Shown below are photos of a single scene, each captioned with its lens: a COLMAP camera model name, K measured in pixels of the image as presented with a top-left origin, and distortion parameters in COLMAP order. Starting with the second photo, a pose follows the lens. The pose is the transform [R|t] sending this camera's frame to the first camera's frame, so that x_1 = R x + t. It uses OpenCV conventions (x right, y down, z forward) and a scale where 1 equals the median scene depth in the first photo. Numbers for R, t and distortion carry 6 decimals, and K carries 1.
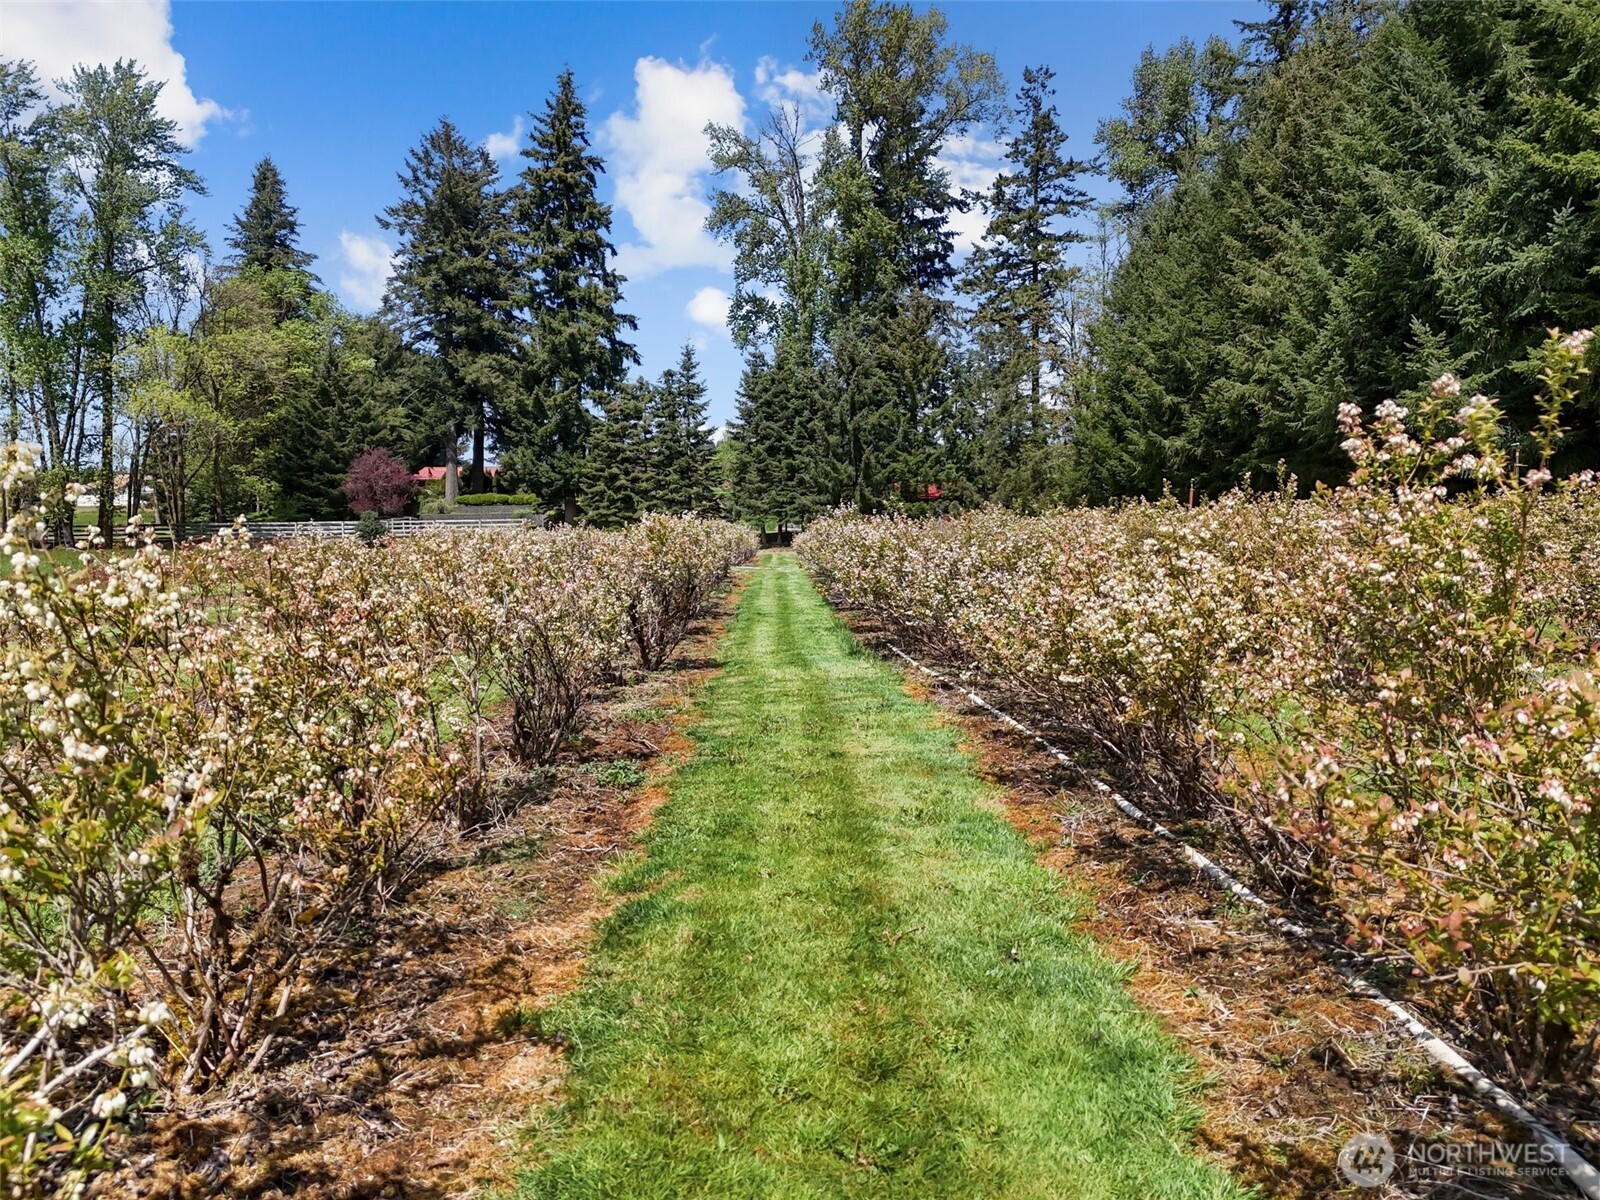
lens RADIAL K [[1170.4, 0, 771.4], [0, 1170.4, 645.7], [0, 0, 1]] dist [0.034209, -0.027373]
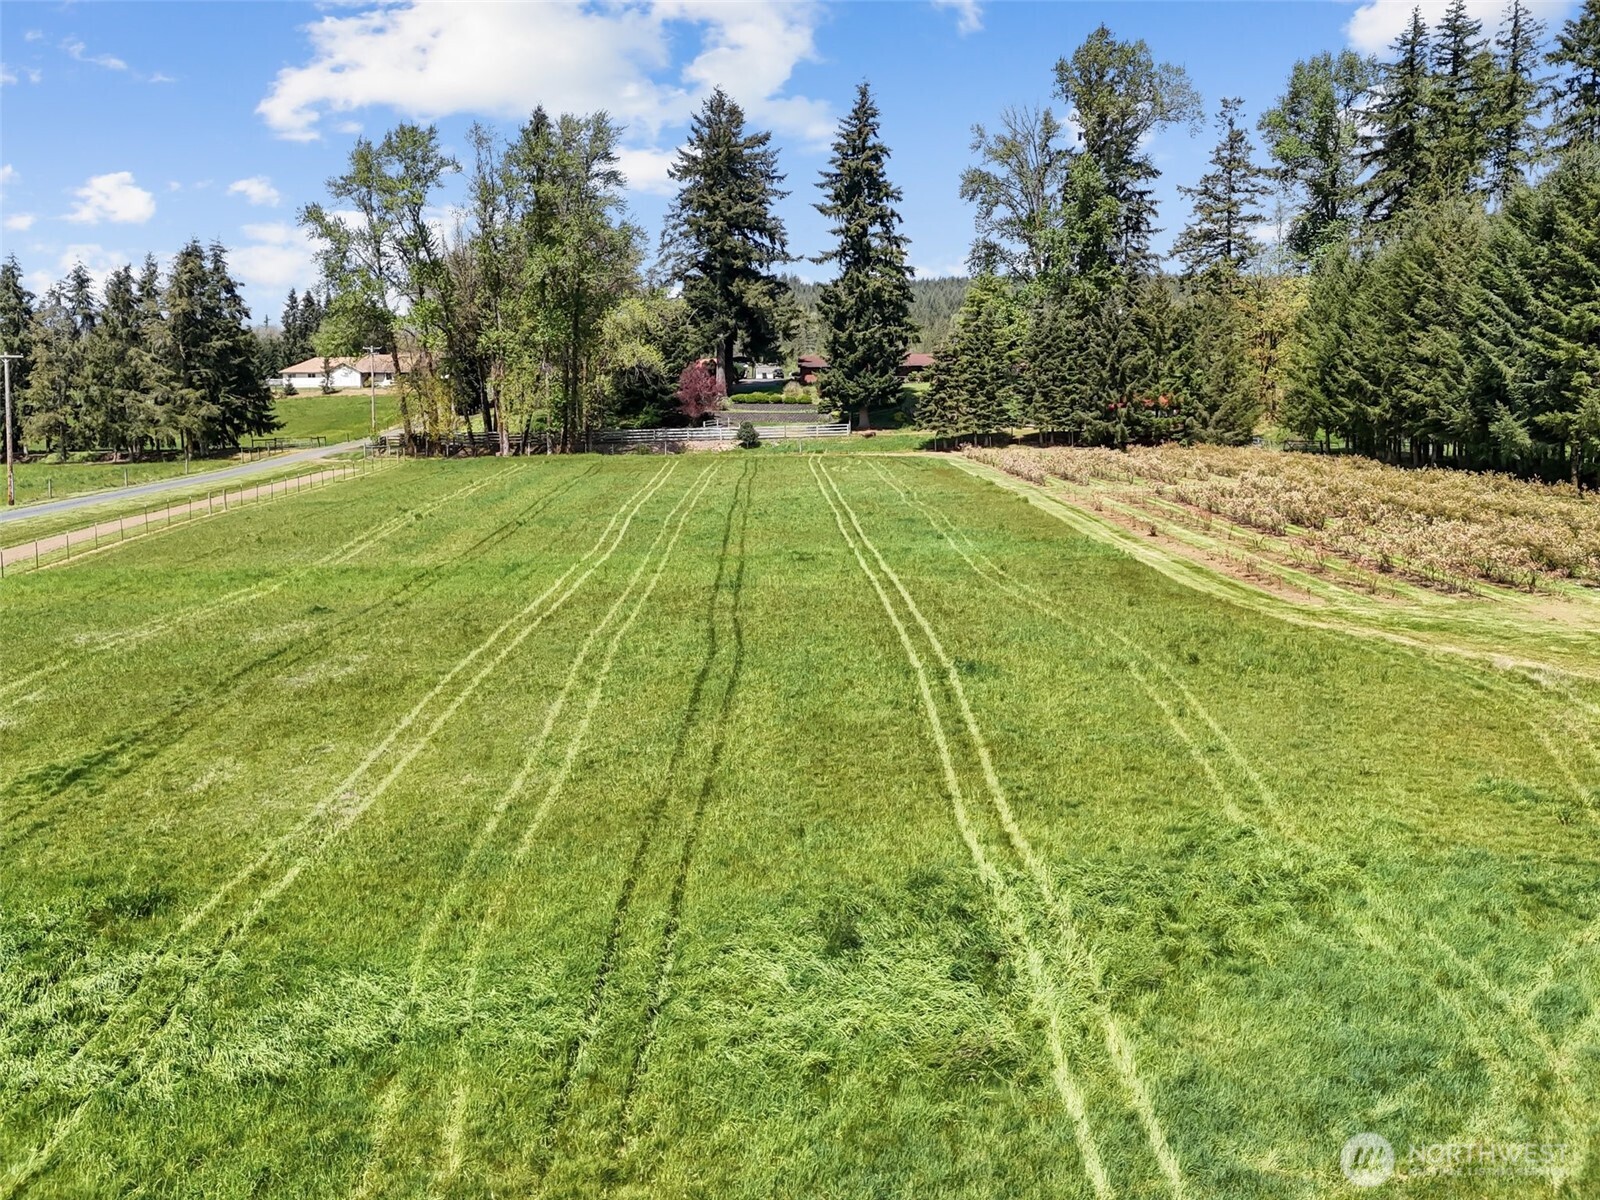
lens RADIAL K [[1275.7, 0, 836.6], [0, 1275.7, 505.9], [0, 0, 1]] dist [0.032656, -0.017516]
pose [[0.999878, -0.008883, 0.012882, -0.230773], [0.008929, 0.999954, -0.003514, -0.009508], [-0.012850, 0.003628, 0.999911, -0.438829]]
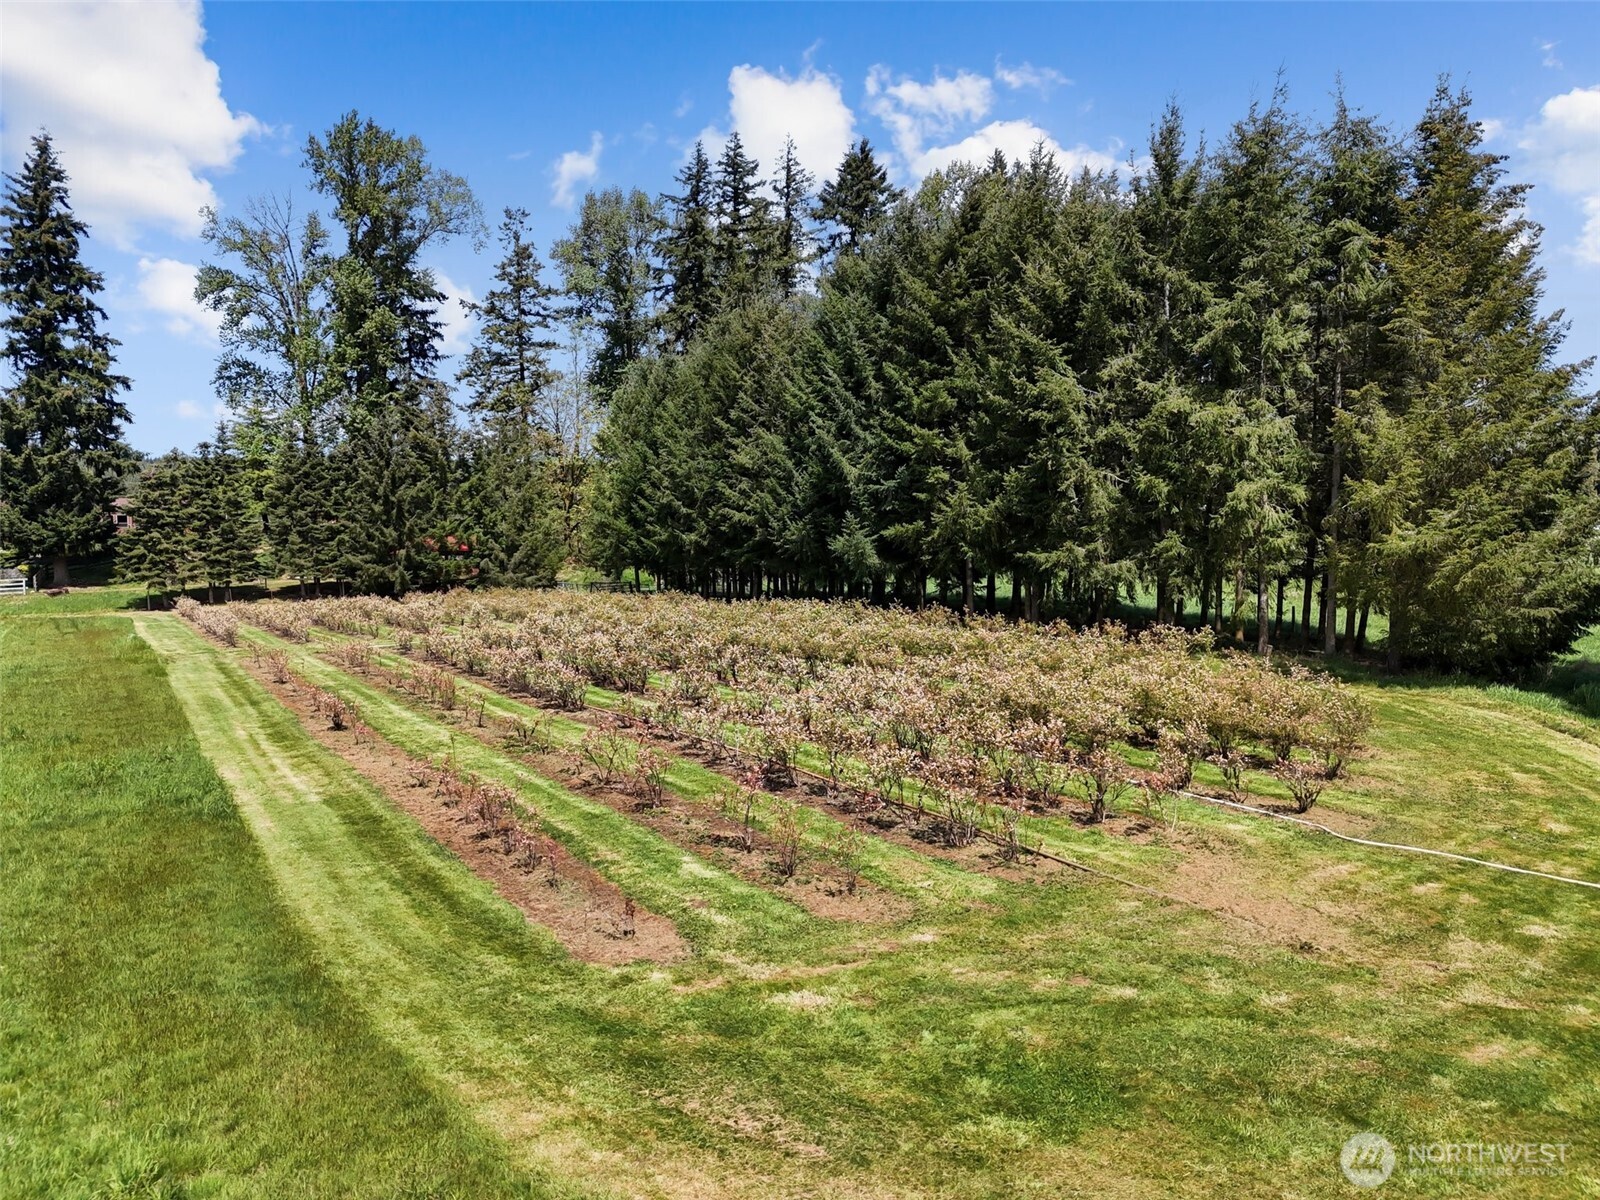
lens RADIAL K [[1170.4, 0, 789.7], [0, 1170.4, 600.4], [0, 0, 1]] dist [0.034209, -0.027373]
pose [[0.871068, -0.036383, 0.489813, -0.129358], [0.064050, 0.997151, -0.039836, -0.008582], [-0.486968, 0.066073, 0.870917, -0.172665]]
